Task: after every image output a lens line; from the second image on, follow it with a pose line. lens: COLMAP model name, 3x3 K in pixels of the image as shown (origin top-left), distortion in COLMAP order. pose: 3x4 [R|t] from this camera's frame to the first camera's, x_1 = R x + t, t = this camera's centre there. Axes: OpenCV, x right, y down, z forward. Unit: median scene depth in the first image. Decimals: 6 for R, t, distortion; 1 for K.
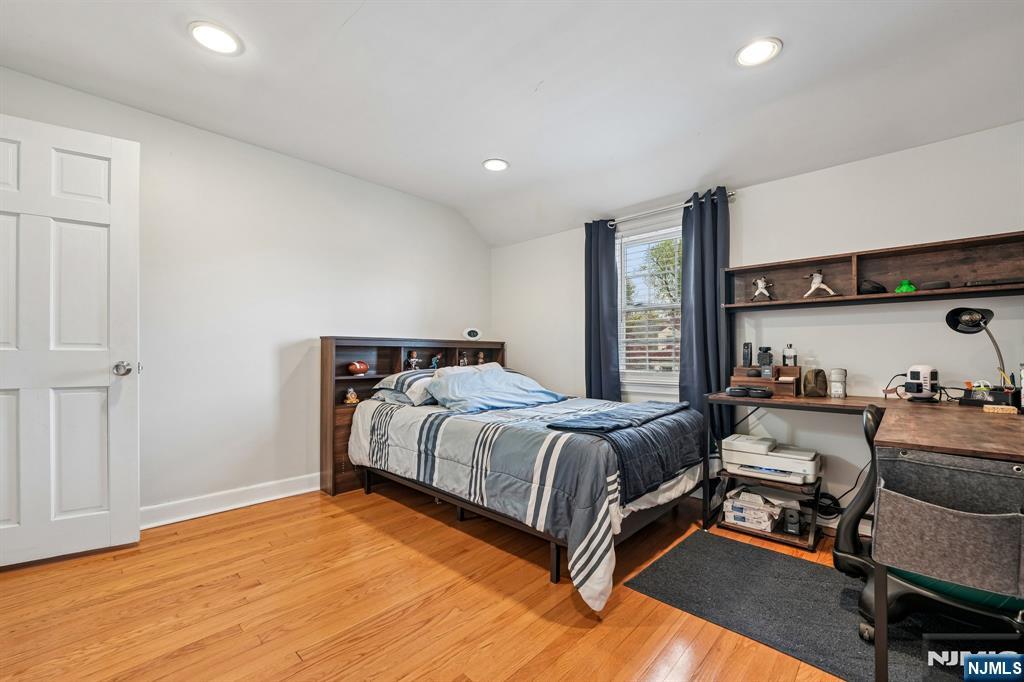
lens RADIAL K [[420.6, 0, 512.0], [0, 420.6, 347.3], [0, 0, 1]] dist [-0.021572, 0.000126]
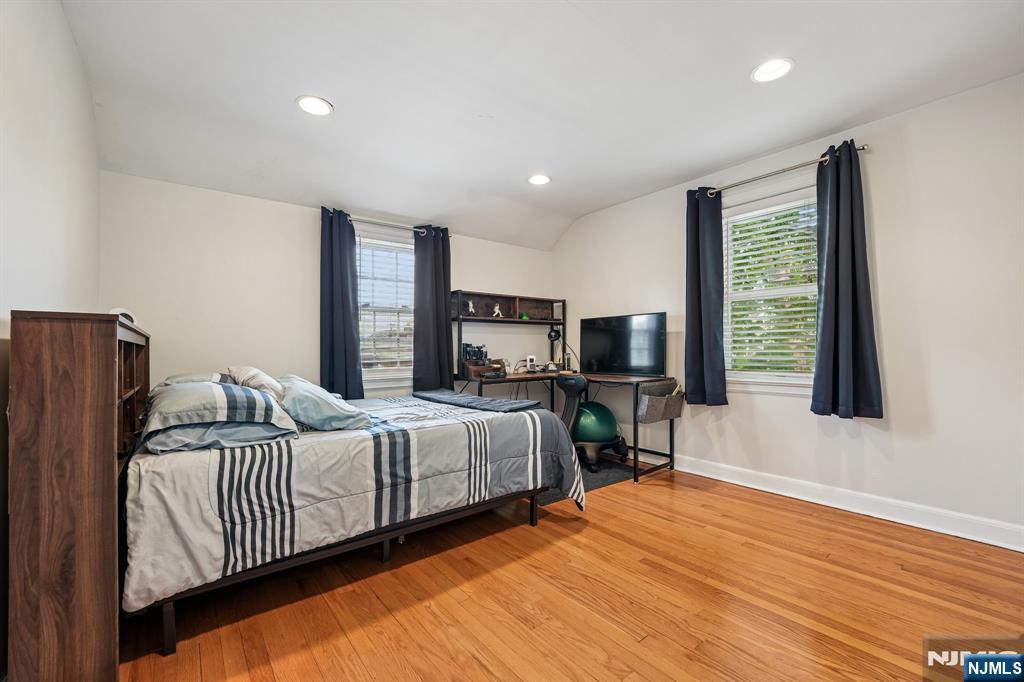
lens RADIAL K [[420.6, 0, 512.0], [0, 420.6, 347.3], [0, 0, 1]] dist [-0.021572, 0.000126]
pose [[0.136258, 0.002152, 0.990671, -0.953631], [-0.003169, 0.999993, -0.001737, 0.004383], [-0.990668, -0.002903, 0.136264, 0.703535]]
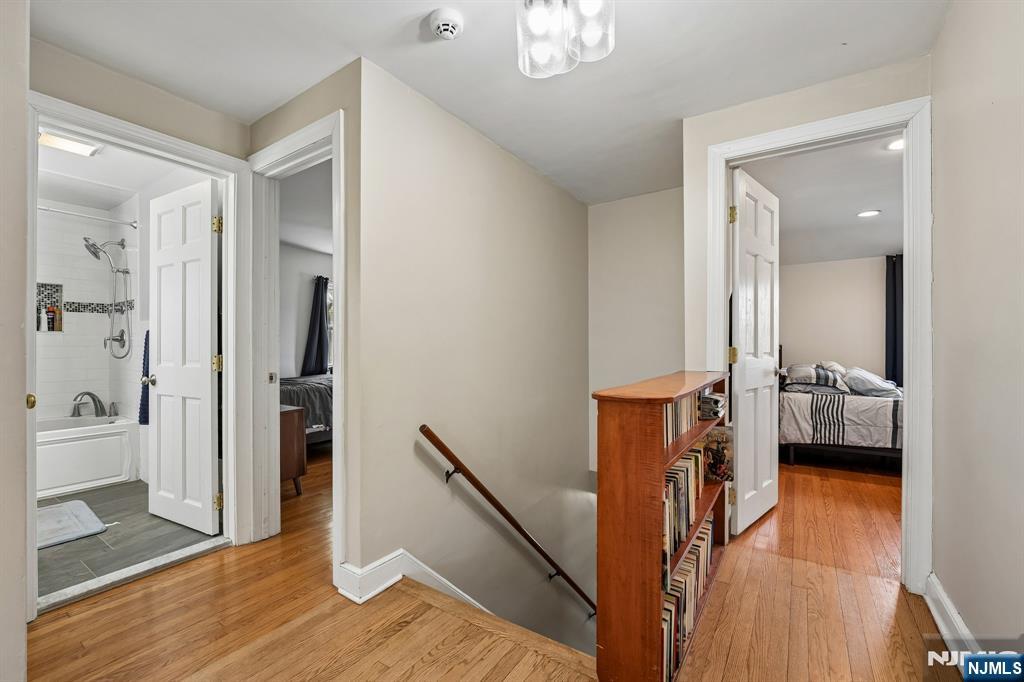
lens RADIAL K [[420.6, 0, 512.0], [0, 420.6, 347.3], [0, 0, 1]] dist [-0.021572, 0.000126]
pose [[0.986527, -0.001983, 0.163586, -1.775841], [-0.000072, 0.999921, 0.012555, -0.035847], [-0.163598, -0.012398, 0.986449, -0.144706]]
